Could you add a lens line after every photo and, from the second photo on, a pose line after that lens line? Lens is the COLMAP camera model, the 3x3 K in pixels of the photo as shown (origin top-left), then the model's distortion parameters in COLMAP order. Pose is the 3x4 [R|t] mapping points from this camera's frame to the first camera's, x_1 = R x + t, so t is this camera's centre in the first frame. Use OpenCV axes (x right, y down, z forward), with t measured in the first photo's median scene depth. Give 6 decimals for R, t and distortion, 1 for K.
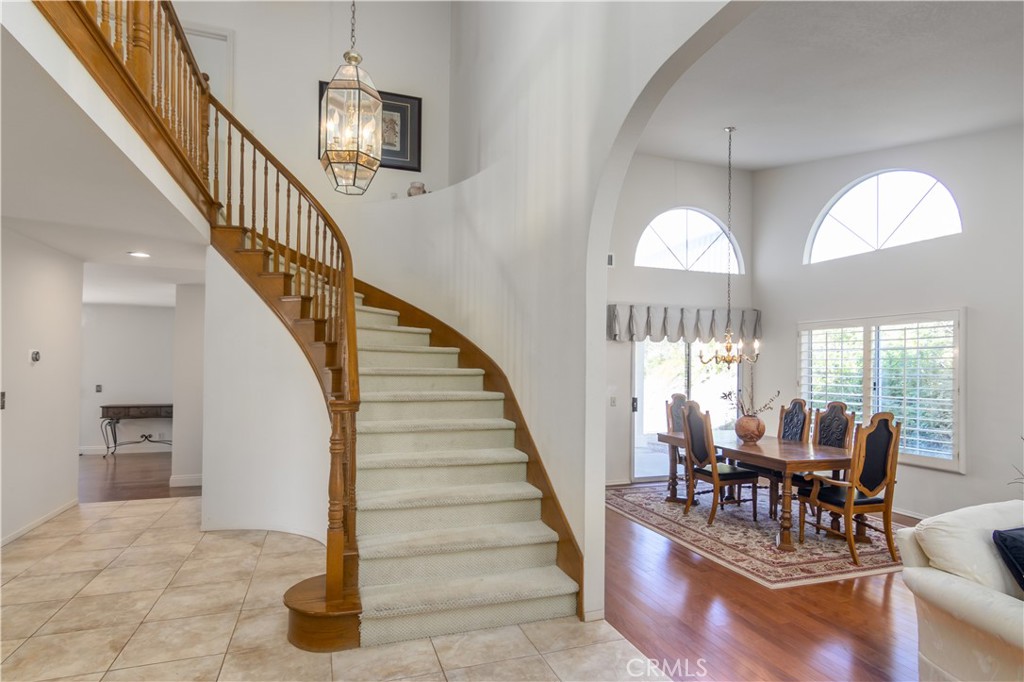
lens RADIAL K [[543.4, 0, 511.0], [0, 543.4, 364.5], [0, 0, 1]] dist [-0.002693, -0.000223]
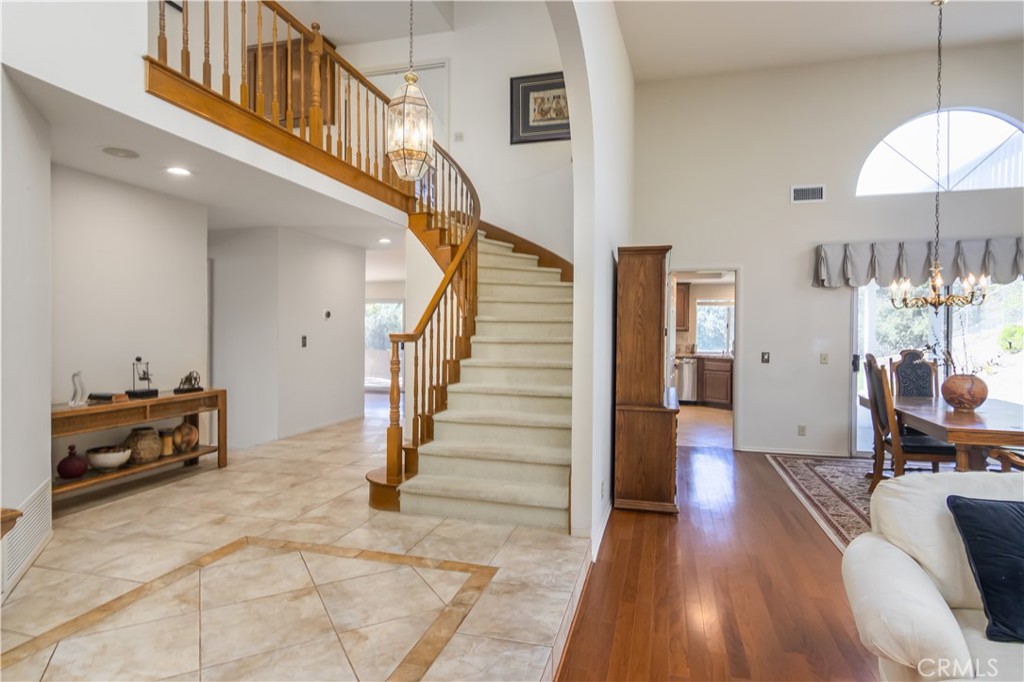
lens RADIAL K [[549.4, 0, 512.0], [0, 549.4, 341.0], [0, 0, 1]] dist [0.001821, -0.000227]
pose [[0.824691, 0.004386, -0.565567, 0.360669], [0.004651, 0.999884, 0.014537, 0.033932], [0.565565, -0.014619, 0.824574, 0.010376]]
